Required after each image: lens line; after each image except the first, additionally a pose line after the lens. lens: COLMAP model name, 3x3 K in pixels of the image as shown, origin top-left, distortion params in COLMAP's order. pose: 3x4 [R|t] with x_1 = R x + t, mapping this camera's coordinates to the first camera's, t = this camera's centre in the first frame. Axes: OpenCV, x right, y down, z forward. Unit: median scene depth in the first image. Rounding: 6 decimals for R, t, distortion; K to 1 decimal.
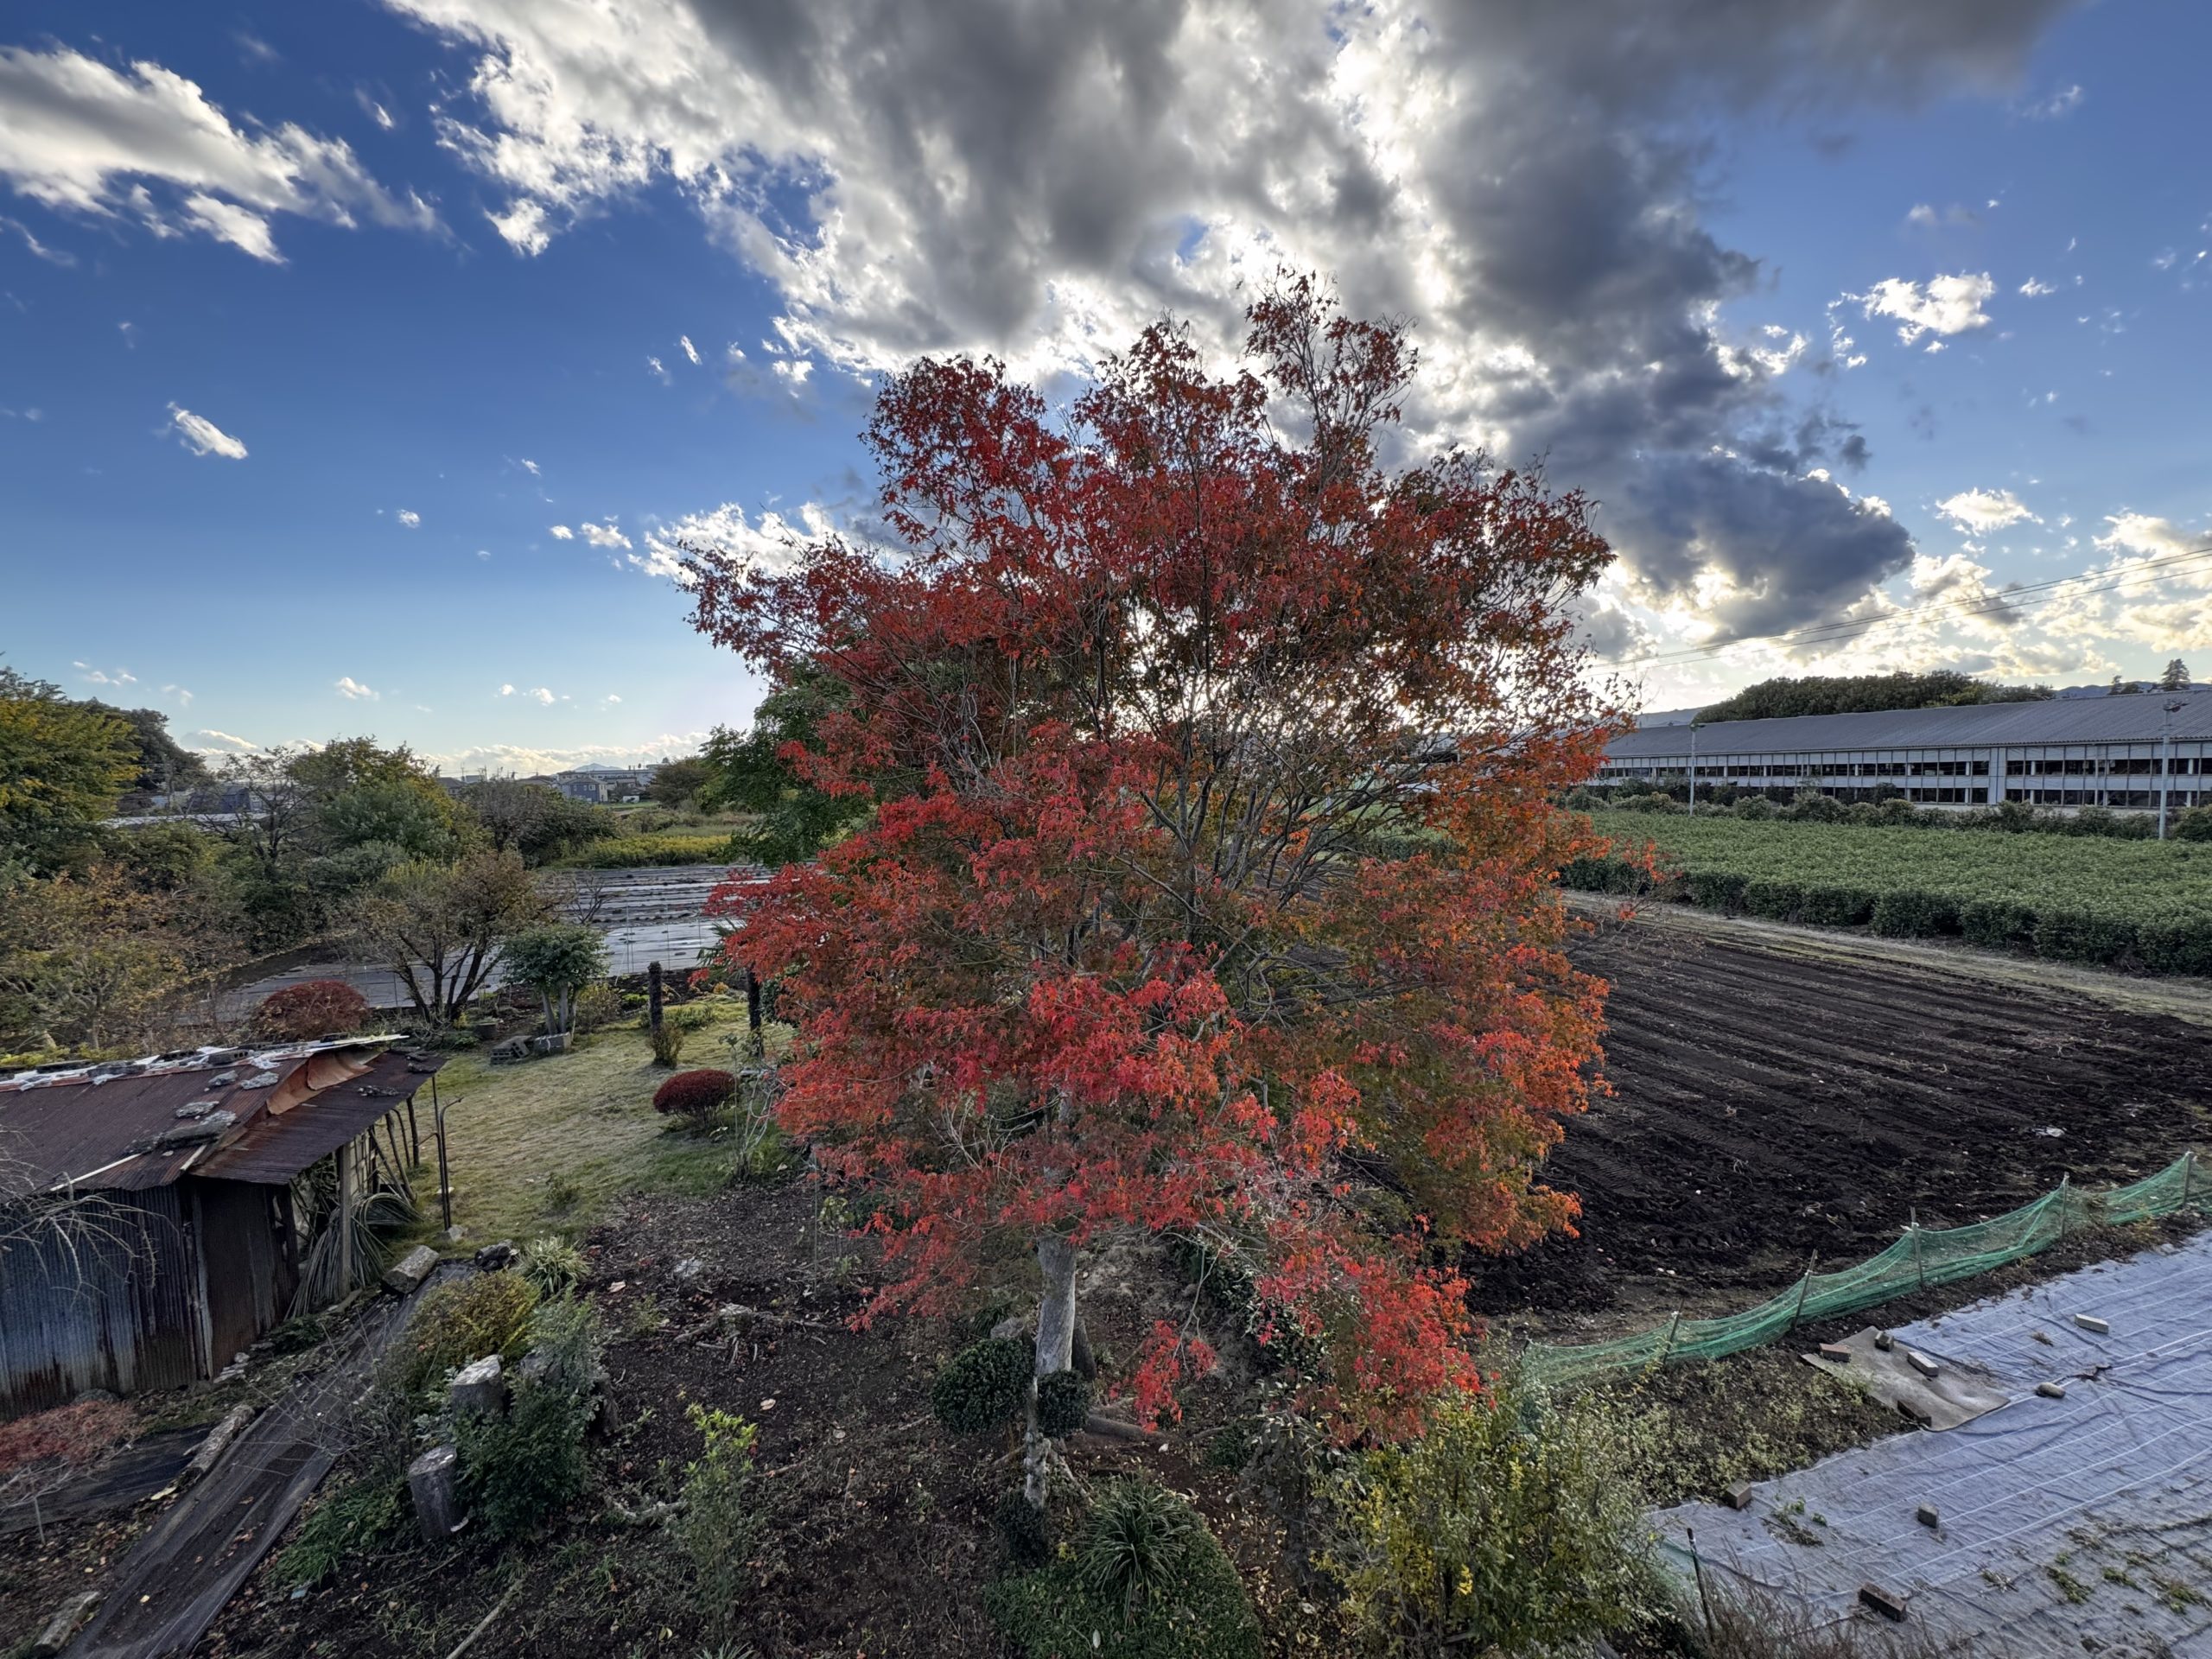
lens RADIAL K [[878.7, 0, 1106.0], [0, 878.7, 829.5], [0, 0, 1]] dist [-0.003510, -0.000024]
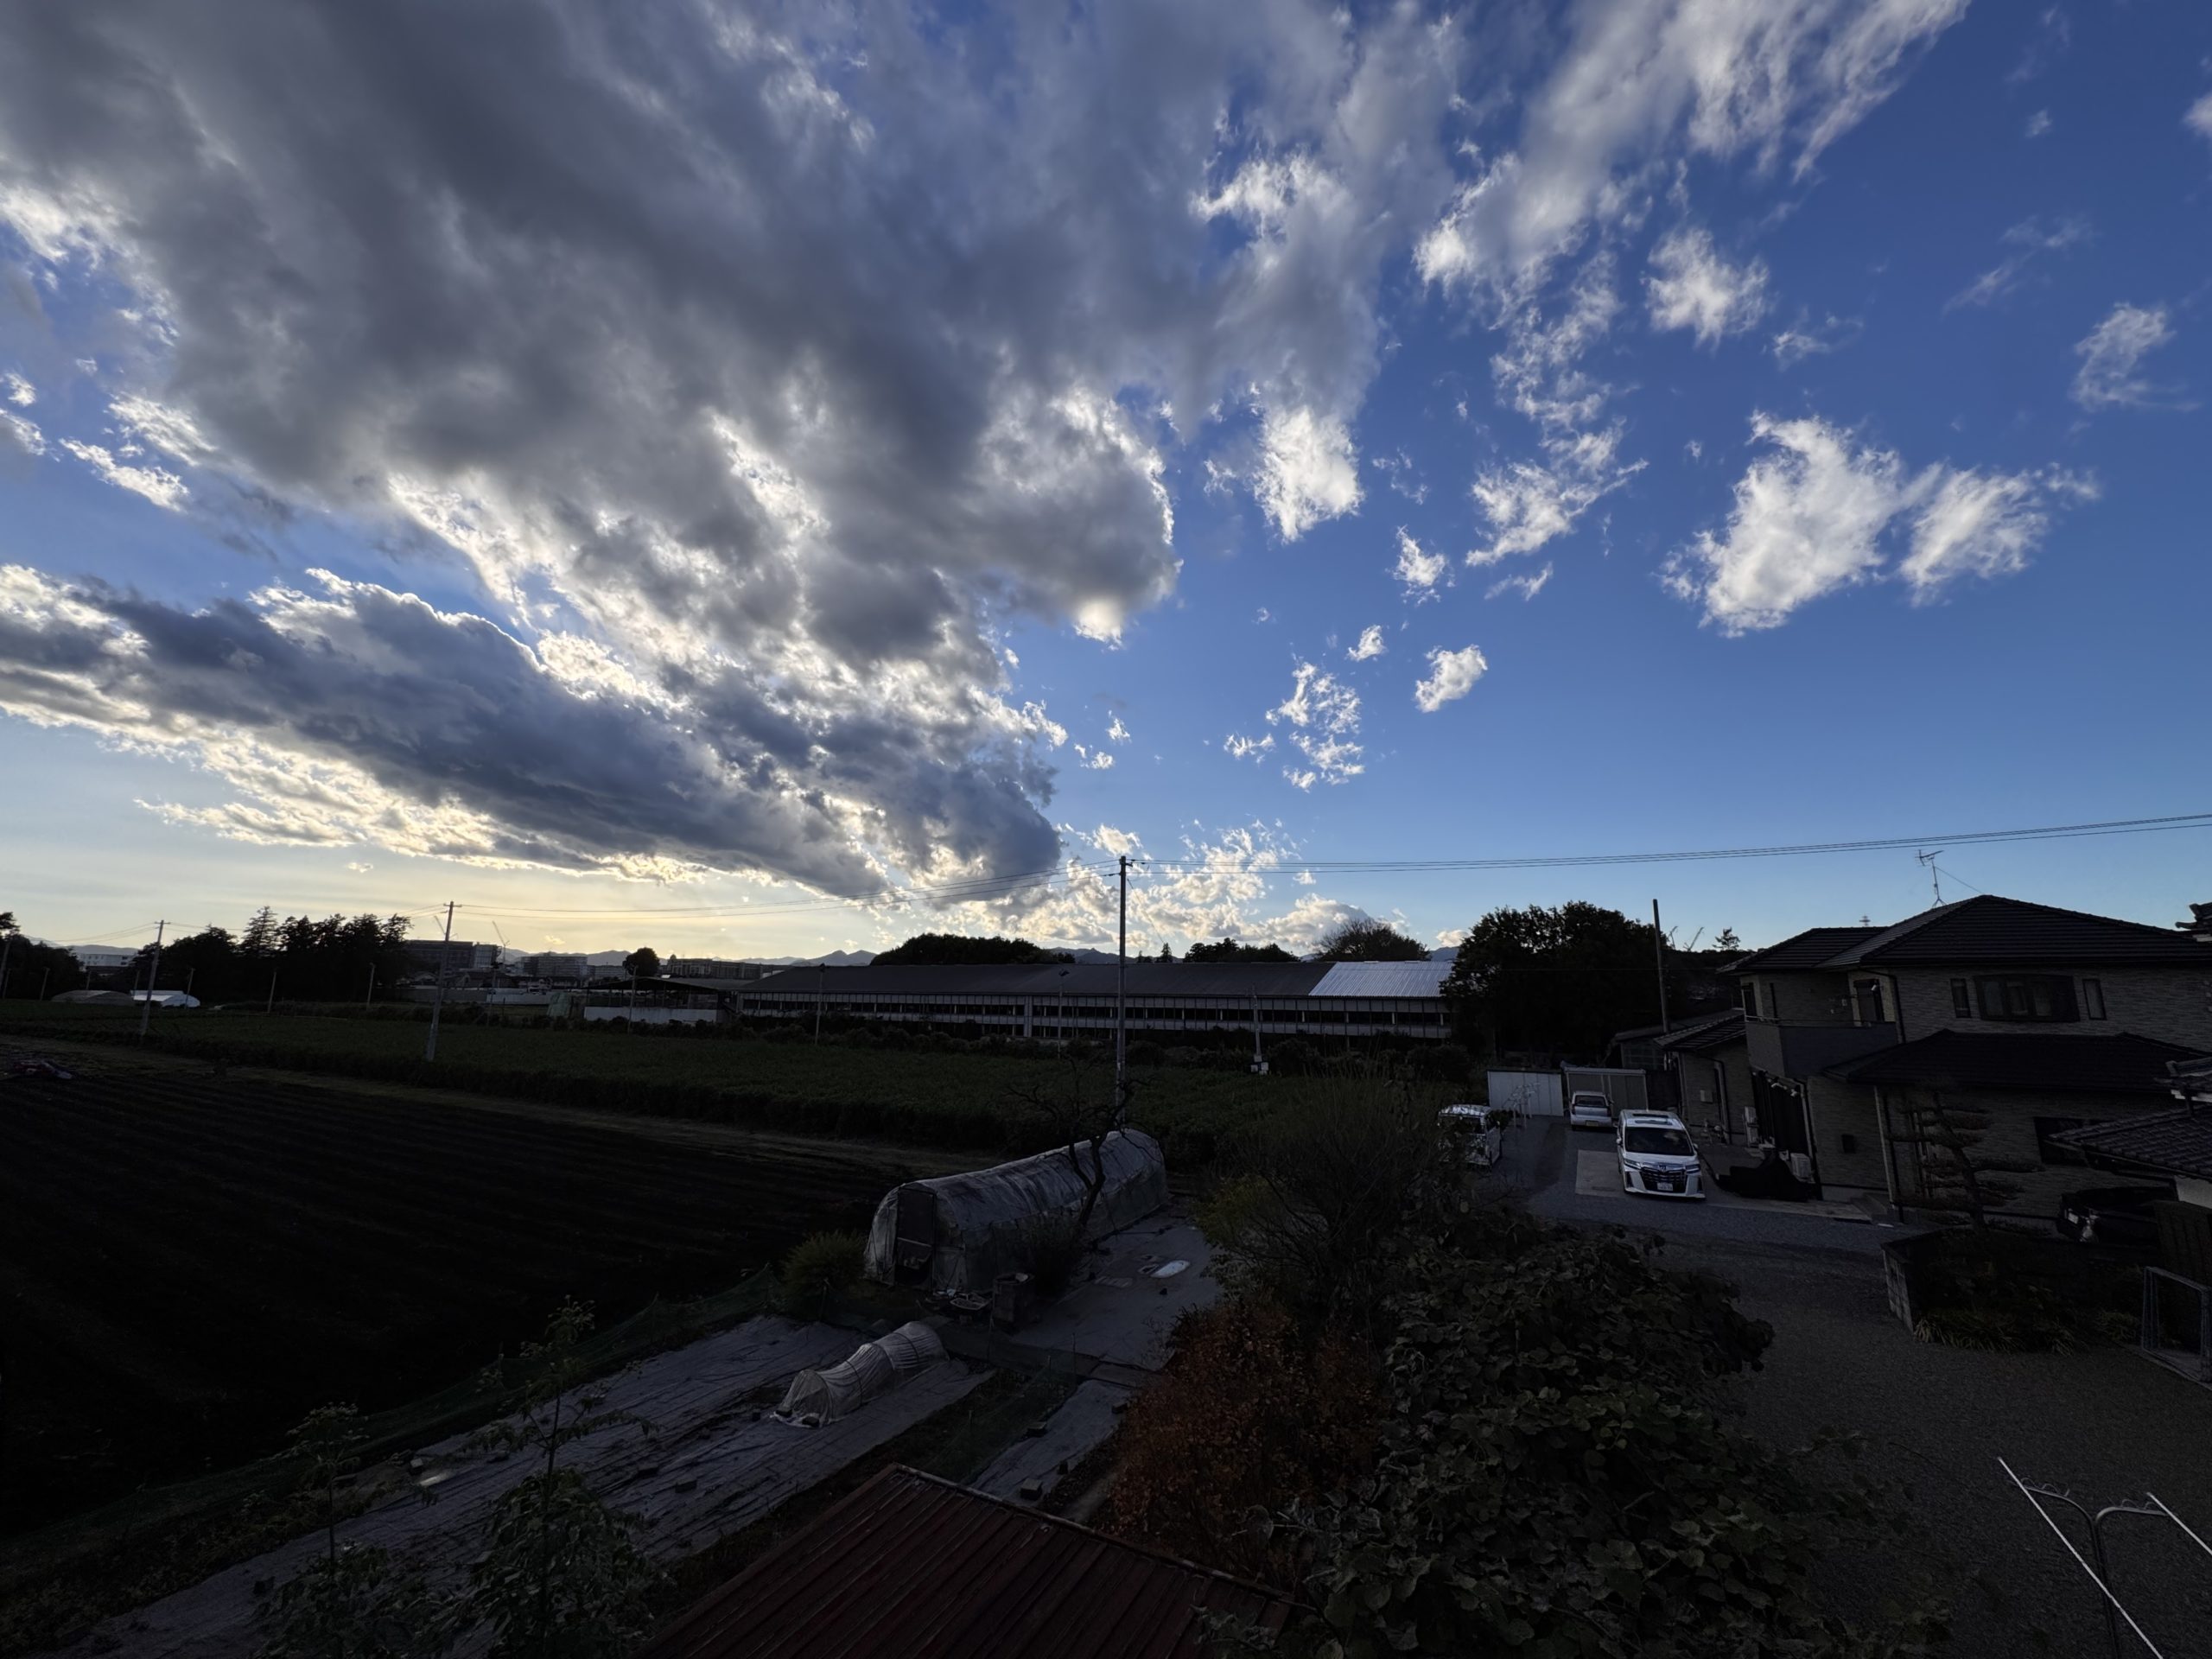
lens RADIAL K [[878.7, 0, 1106.0], [0, 878.7, 829.5], [0, 0, 1]] dist [-0.003510, -0.000024]
pose [[0.753291, 0.158880, 0.638208, 0.142681], [0.008937, 0.967820, -0.251484, 0.004759], [-0.657626, 0.195144, 0.727631, -0.163821]]
